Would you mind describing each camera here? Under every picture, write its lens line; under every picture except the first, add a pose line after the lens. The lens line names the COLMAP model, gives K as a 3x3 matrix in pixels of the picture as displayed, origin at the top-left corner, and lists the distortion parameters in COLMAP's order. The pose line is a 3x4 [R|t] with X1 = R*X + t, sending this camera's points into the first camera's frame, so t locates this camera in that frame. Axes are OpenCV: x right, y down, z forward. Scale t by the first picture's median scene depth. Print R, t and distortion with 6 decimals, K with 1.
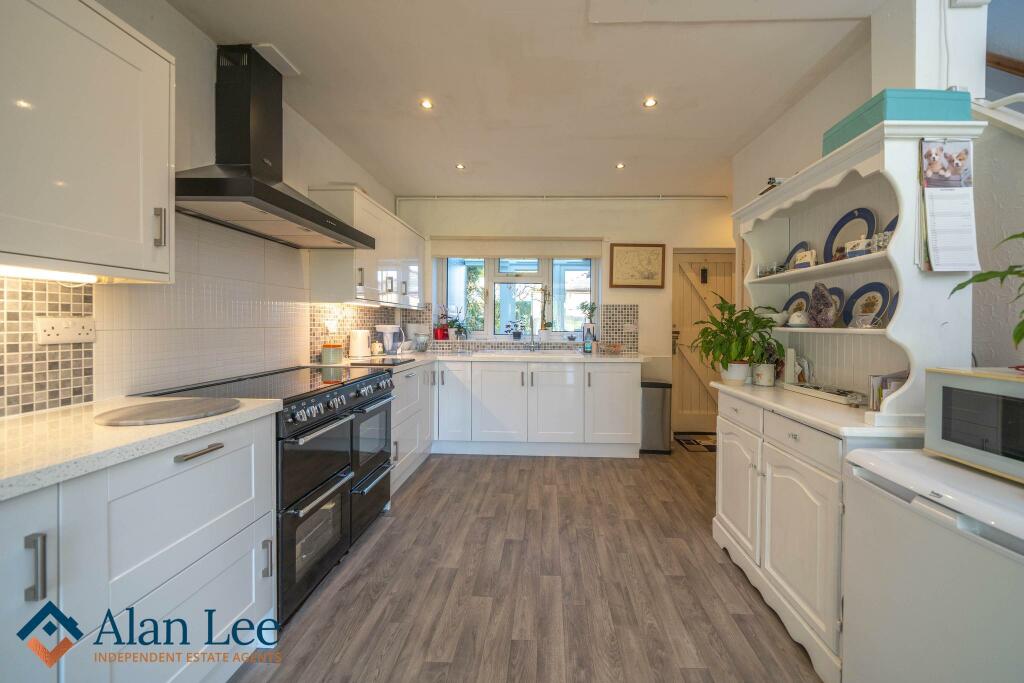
lens RADIAL K [[352.4, 0, 540.1], [0, 352.4, 326.3], [0, 0, 1]] dist [0.001965, 0.000214]
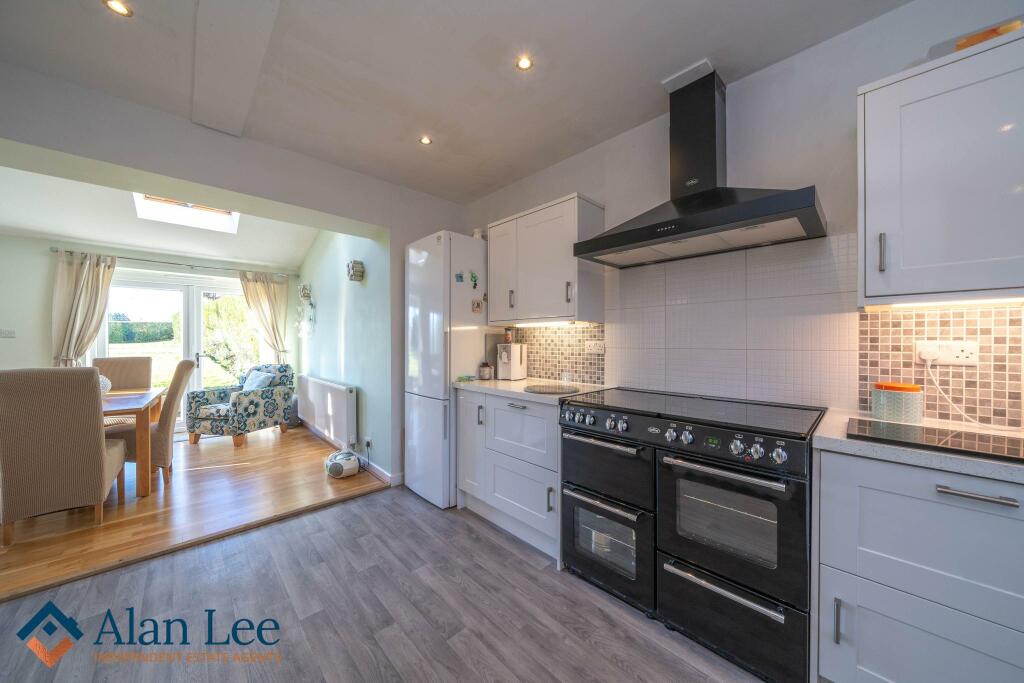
lens RADIAL K [[352.4, 0, 519.0], [0, 352.4, 341.6], [0, 0, 1]] dist [0.001965, 0.000214]
pose [[-0.687419, 0.007501, -0.726223, 0.412680], [-0.001059, 0.999935, 0.011330, -0.041323], [0.726260, 0.008557, -0.687366, 1.933959]]
